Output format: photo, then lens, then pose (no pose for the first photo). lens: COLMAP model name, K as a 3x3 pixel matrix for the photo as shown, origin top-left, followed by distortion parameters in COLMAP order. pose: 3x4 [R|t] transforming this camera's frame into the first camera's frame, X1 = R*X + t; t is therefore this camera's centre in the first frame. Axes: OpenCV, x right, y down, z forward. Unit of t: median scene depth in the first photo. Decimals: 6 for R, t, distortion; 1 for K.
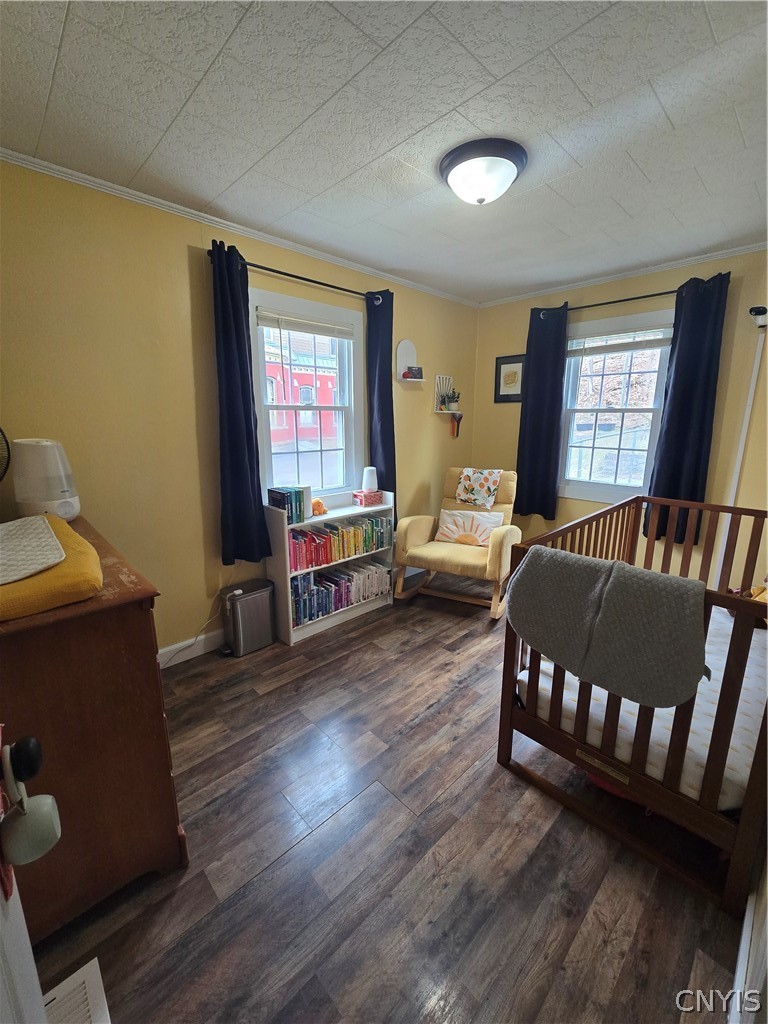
lens RADIAL K [[418.9, 0, 400.4], [0, 418.9, 509.1], [0, 0, 1]] dist [-0.006555, 0.001440]
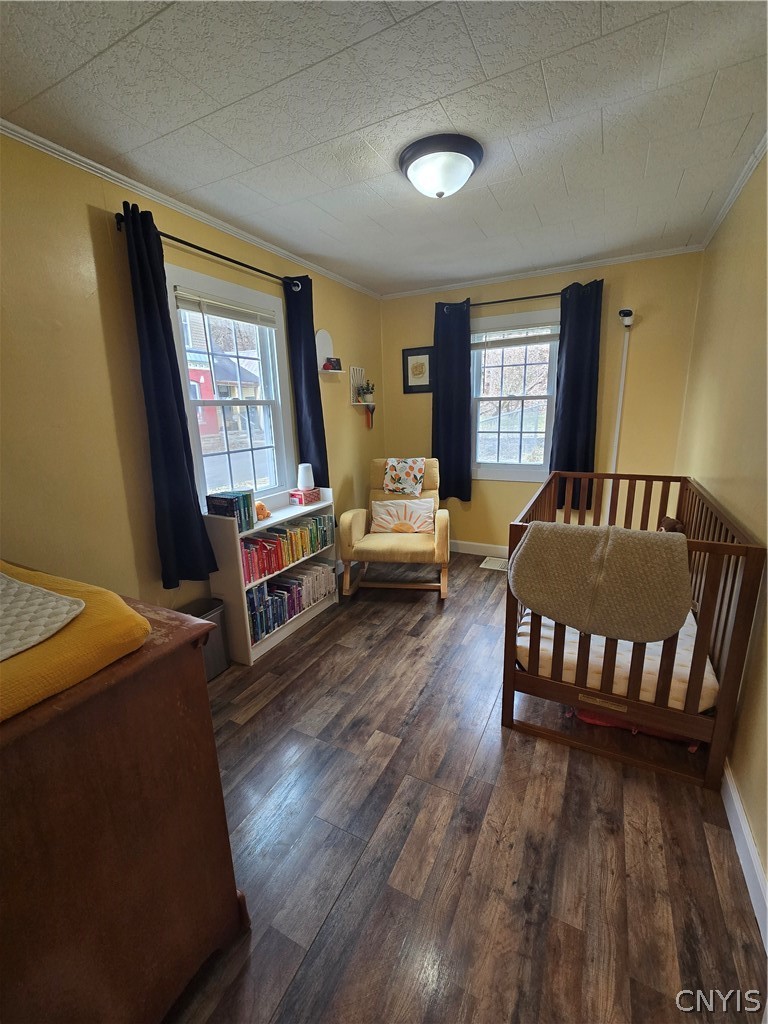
lens RADIAL K [[418.9, 0, 391.9], [0, 418.9, 509.9], [0, 0, 1]] dist [-0.006555, 0.001440]
pose [[0.946687, -0.104023, 0.304898, -0.227978], [0.098164, 0.994571, 0.034527, -0.011479], [-0.306834, -0.002756, 0.951759, 0.043313]]
